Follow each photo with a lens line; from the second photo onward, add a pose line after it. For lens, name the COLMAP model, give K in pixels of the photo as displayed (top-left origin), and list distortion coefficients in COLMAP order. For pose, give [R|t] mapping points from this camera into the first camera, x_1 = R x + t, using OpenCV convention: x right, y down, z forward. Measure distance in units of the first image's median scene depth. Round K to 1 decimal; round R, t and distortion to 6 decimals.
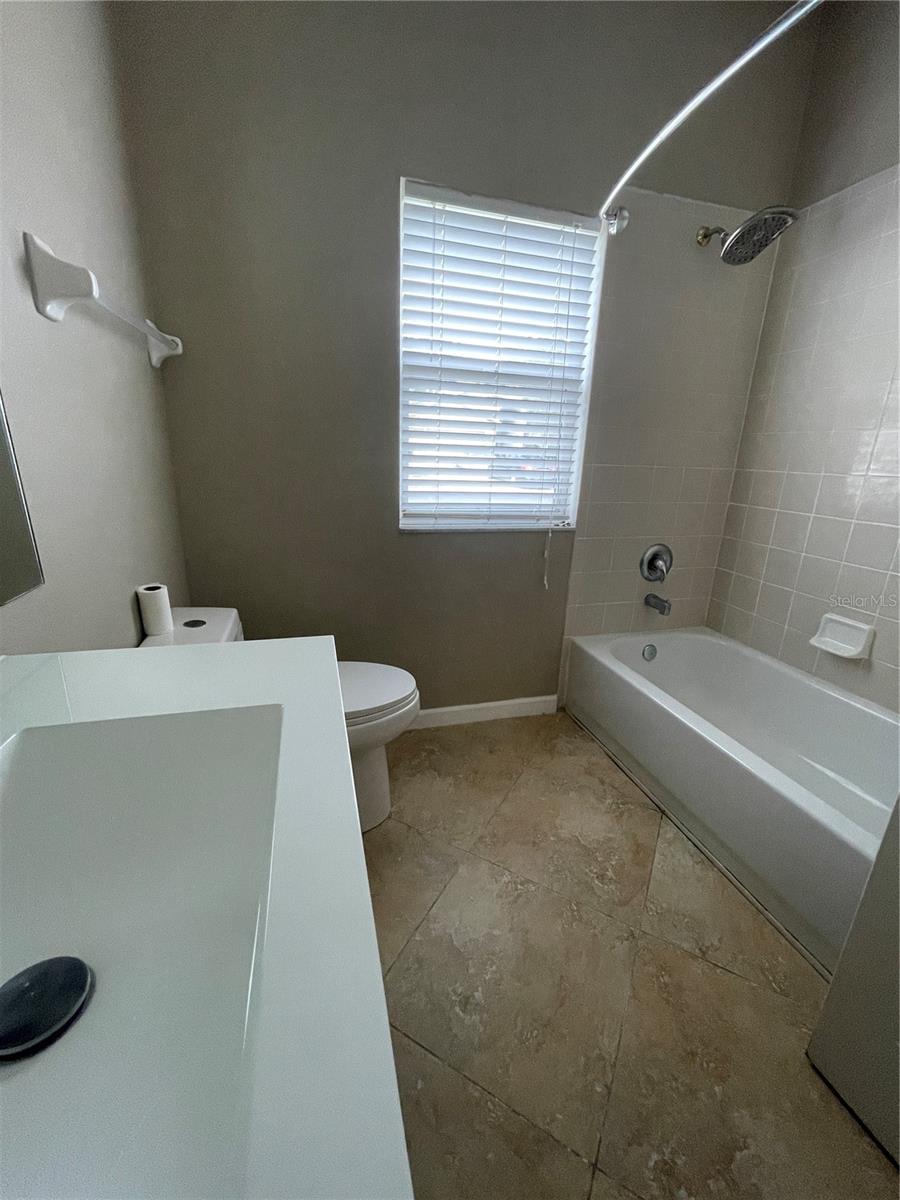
lens RADIAL K [[487.9, 0, 452.6], [0, 487.9, 602.6], [0, 0, 1]] dist [-0.004038, 0.001481]
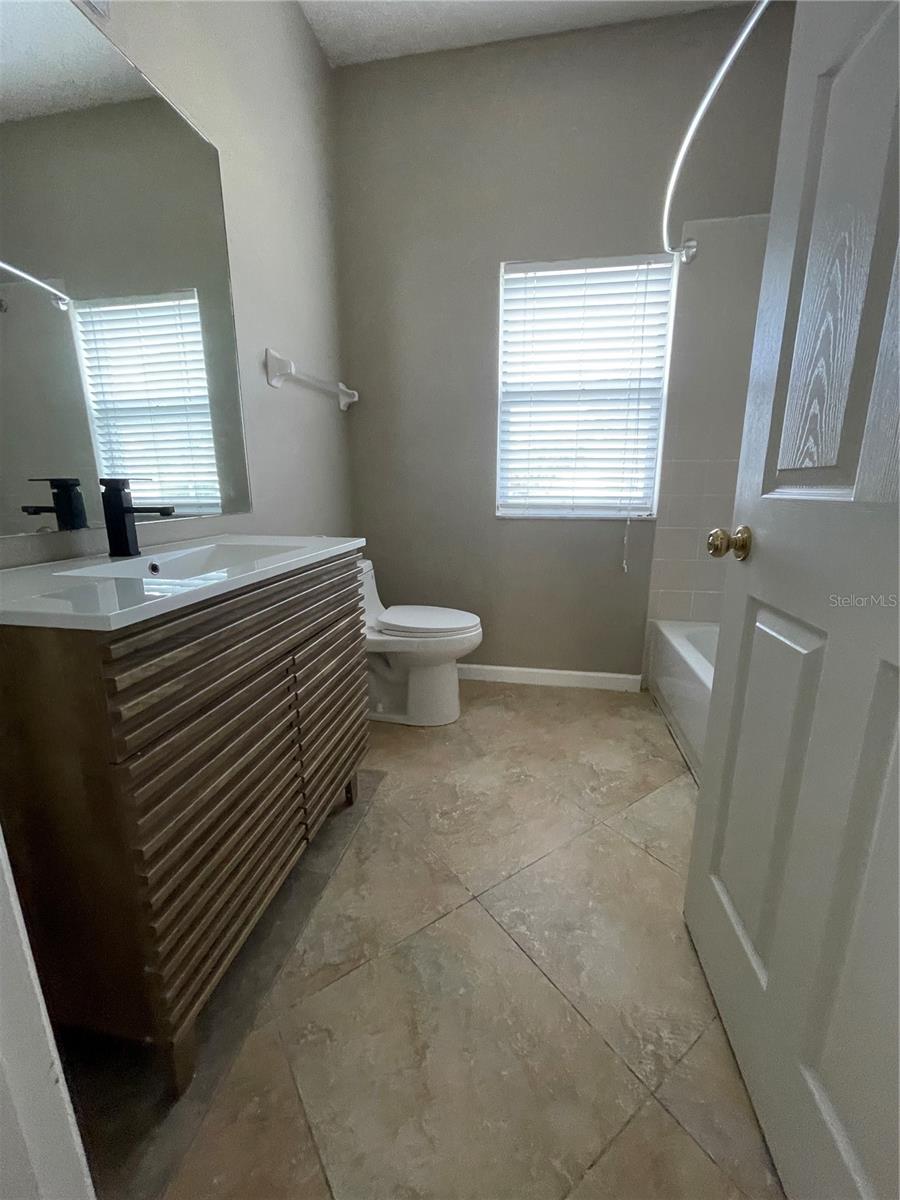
lens RADIAL K [[487.9, 0, 448.8], [0, 487.9, 600.7], [0, 0, 1]] dist [-0.004038, 0.001481]
pose [[0.896615, 0.067592, -0.437622, 0.373930], [-0.100826, 0.993485, -0.053128, 0.161530], [0.431179, 0.091759, 0.897588, -0.206055]]
